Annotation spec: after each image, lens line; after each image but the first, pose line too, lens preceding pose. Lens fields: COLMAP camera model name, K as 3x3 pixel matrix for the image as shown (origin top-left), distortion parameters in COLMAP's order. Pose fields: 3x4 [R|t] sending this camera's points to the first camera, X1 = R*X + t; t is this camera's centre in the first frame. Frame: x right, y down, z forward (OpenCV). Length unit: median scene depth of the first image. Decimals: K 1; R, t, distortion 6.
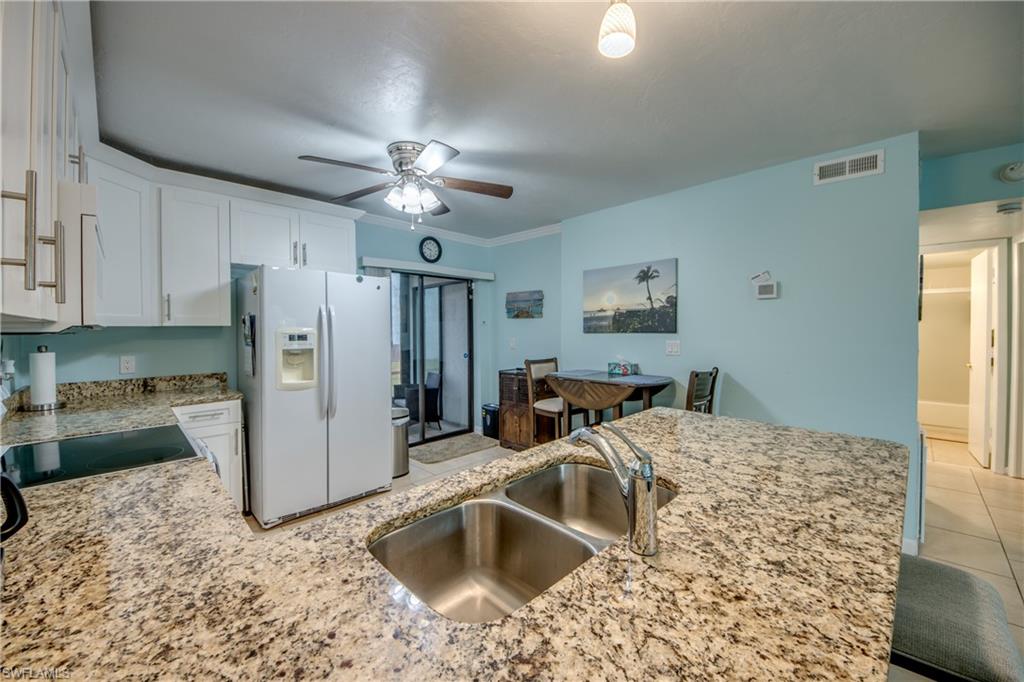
lens RADIAL K [[395.6, 0, 515.7], [0, 395.6, 335.3], [0, 0, 1]] dist [0.039445, -0.026113]
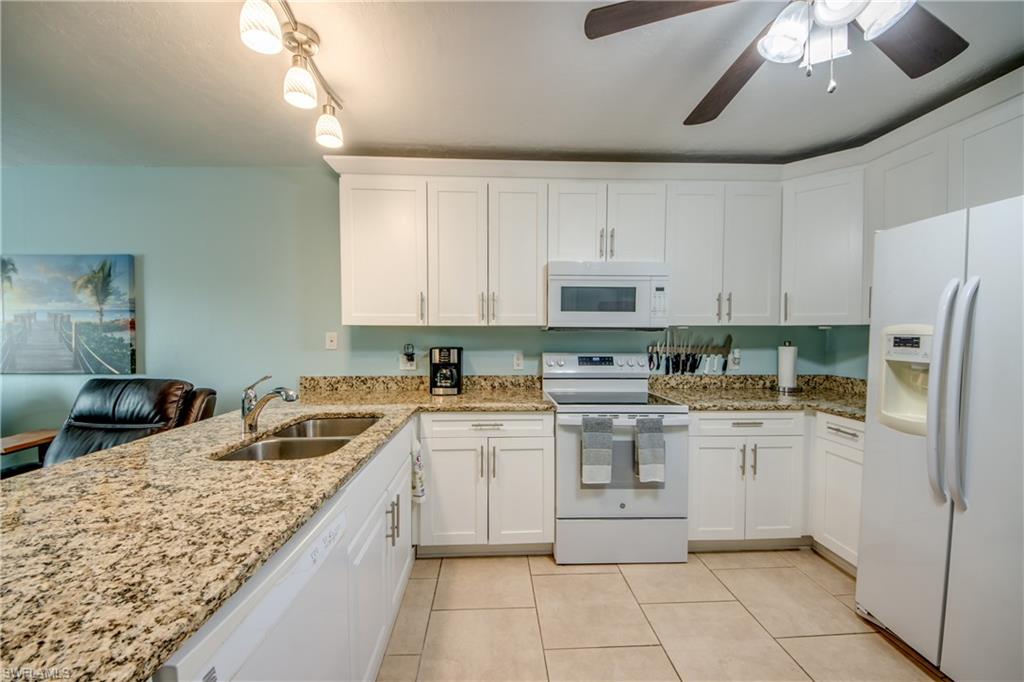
lens RADIAL K [[385.4, 0, 509.4], [0, 385.4, 343.6], [0, 0, 1]] dist [0.037595, -0.022921]
pose [[-0.675534, 0.029011, -0.736758, 0.215914], [-0.009290, 0.998811, 0.047847, -0.011122], [0.737270, 0.039167, -0.674462, 0.810815]]
